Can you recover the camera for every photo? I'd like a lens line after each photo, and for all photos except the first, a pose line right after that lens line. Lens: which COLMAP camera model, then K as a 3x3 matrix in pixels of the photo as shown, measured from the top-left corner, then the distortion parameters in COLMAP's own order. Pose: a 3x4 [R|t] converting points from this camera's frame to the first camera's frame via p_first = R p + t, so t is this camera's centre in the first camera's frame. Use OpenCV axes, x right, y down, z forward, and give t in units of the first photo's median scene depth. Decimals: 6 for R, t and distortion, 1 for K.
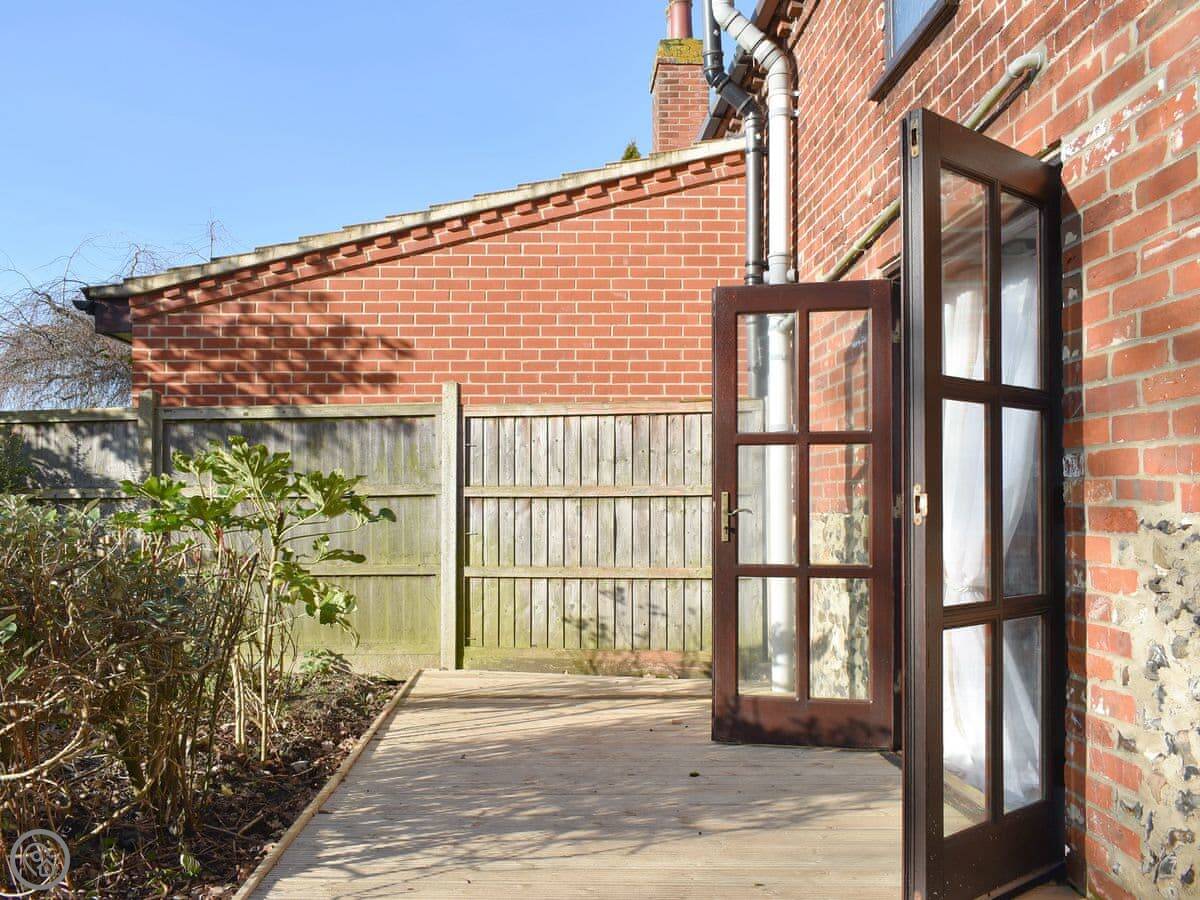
lens RADIAL K [[1103.1, 0, 600.8], [0, 1103.1, 522.1], [0, 0, 1]] dist [-0.047096, 0.011767]
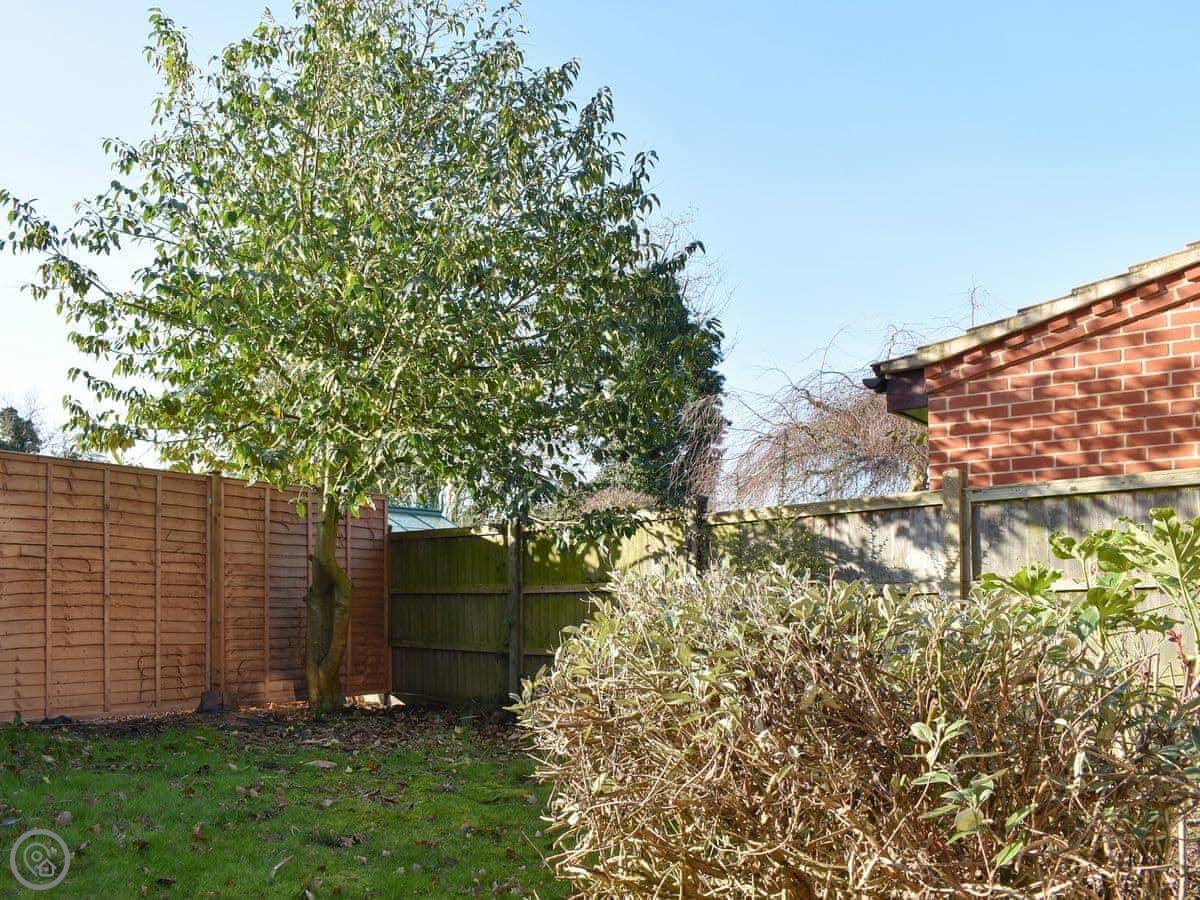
lens RADIAL K [[1103.1, 0, 600.8], [0, 1103.1, 522.1], [0, 0, 1]] dist [-0.047096, 0.011767]
pose [[0.813069, -0.057242, -0.579346, -0.131938], [0.009440, 0.996320, -0.085194, -0.005890], [0.582090, 0.063799, 0.810617, 0.123660]]
